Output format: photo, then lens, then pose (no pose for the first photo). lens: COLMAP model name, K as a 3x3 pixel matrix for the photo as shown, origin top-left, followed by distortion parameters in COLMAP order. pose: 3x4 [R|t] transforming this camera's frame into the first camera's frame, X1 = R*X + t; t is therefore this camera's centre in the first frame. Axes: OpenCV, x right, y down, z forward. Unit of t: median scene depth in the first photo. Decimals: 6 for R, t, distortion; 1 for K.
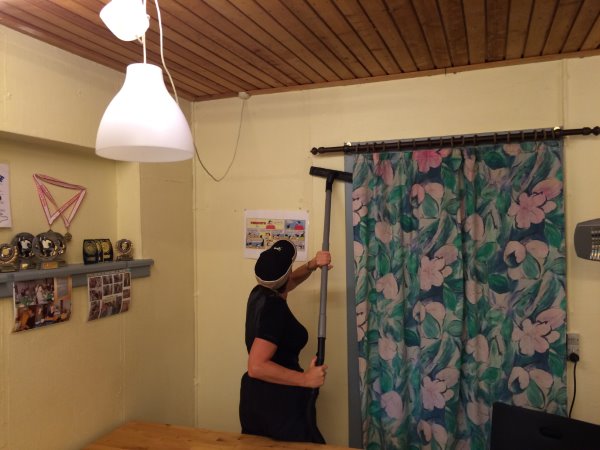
lens RADIAL K [[684.7, 0, 300.0], [0, 684.7, 225.0], [0, 0, 1]] dist [0.200676, -0.011486]
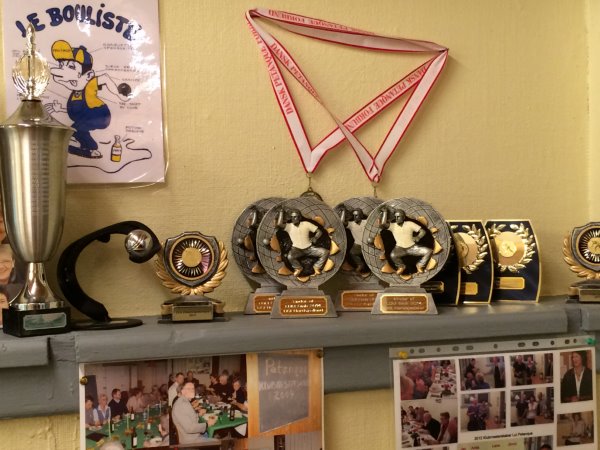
lens RADIAL K [[918.0, 0, 300.0], [0, 918.0, 225.0], [0, 0, 1]] dist [0.045967, 0.037587]
pose [[0.632378, 0.014665, -0.774521, -0.047111], [0.006077, 0.999696, 0.023891, 0.012914], [0.774636, -0.019815, 0.632096, 0.742495]]
